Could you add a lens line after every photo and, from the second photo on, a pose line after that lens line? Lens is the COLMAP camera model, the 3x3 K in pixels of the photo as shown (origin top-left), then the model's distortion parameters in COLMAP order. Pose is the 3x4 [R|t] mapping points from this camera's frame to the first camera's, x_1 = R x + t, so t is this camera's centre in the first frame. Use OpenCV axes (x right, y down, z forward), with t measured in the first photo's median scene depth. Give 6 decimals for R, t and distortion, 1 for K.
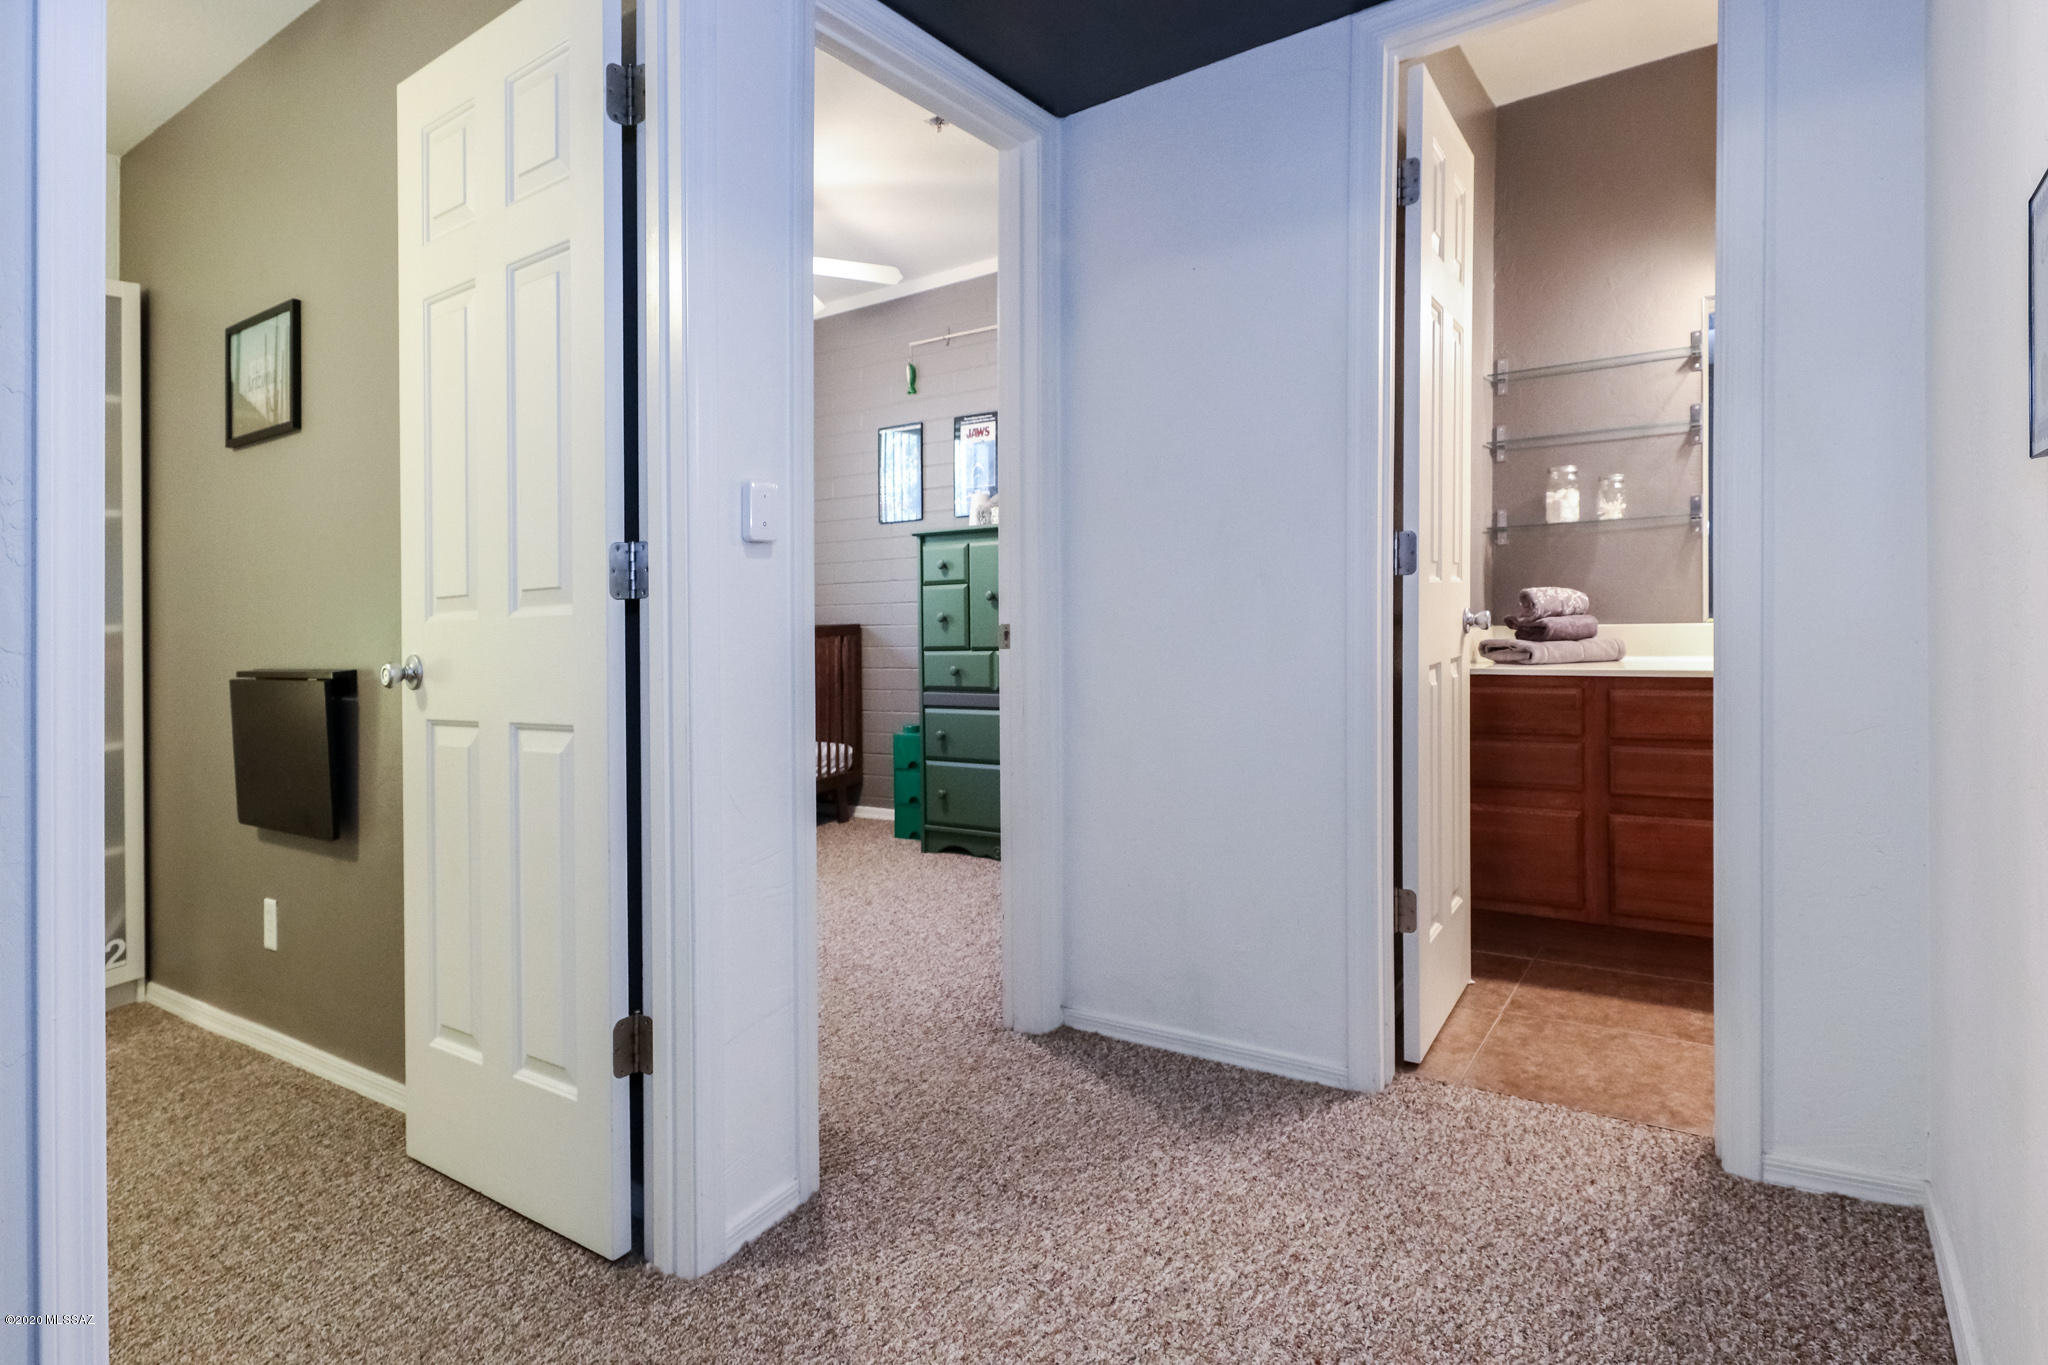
lens RADIAL K [[1092.2, 0, 1022.9], [0, 1092.2, 635.5], [0, 0, 1]] dist [-0.003611, -0.000755]
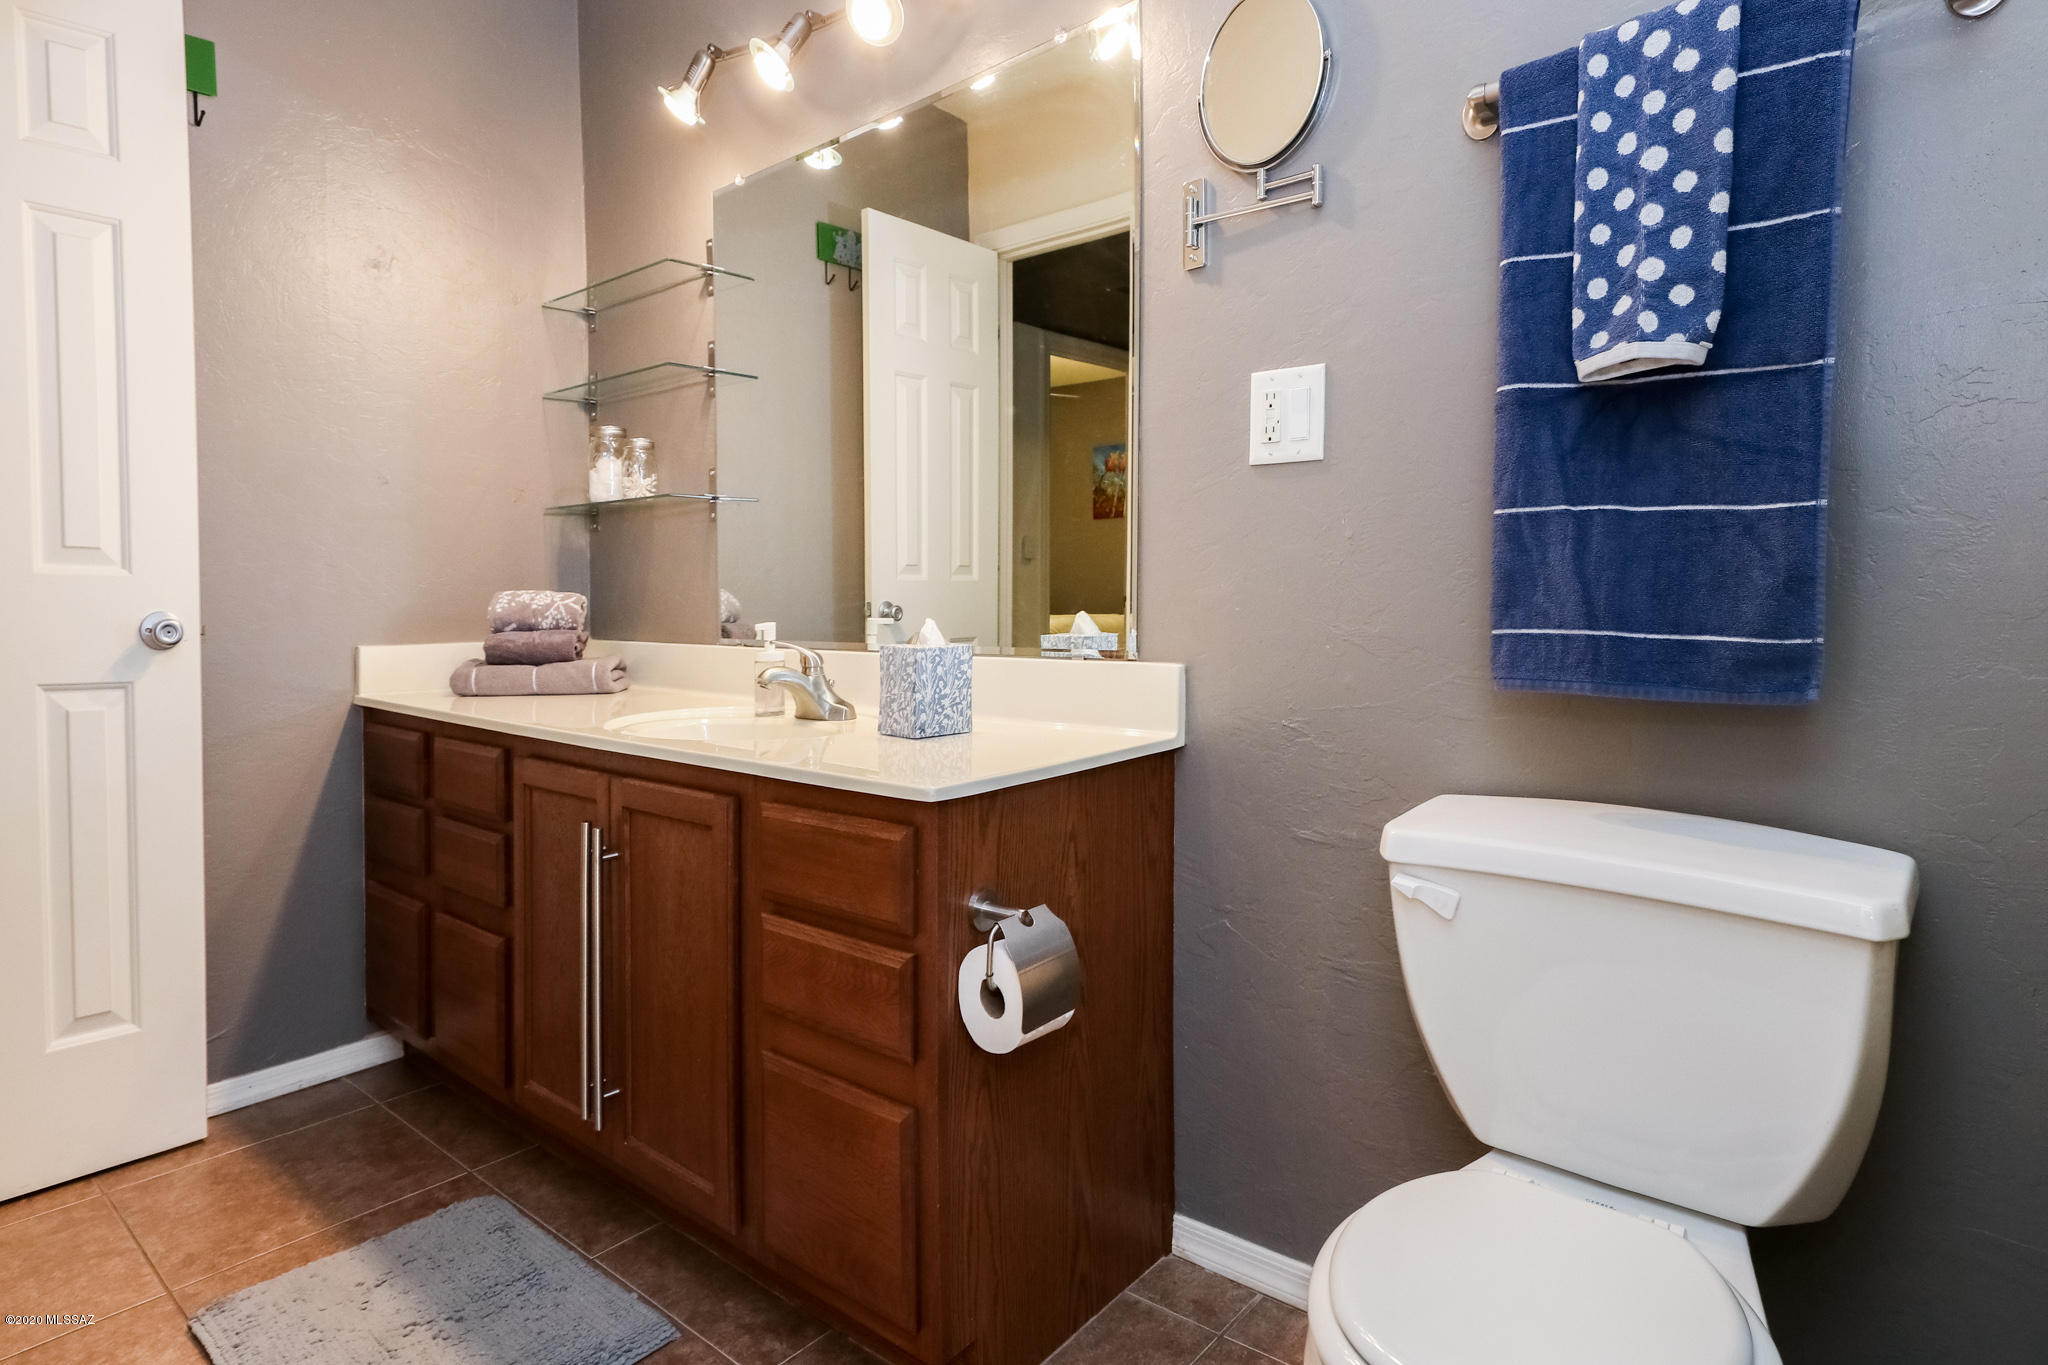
lens RADIAL K [[1092.2, 0, 1022.9], [0, 1092.2, 635.5], [0, 0, 1]] dist [-0.003611, -0.000755]
pose [[0.995997, 0.019521, -0.087232, 0.903519], [-0.017426, 0.999543, 0.024711, -0.039423], [0.087675, -0.023092, 0.995881, 0.289448]]
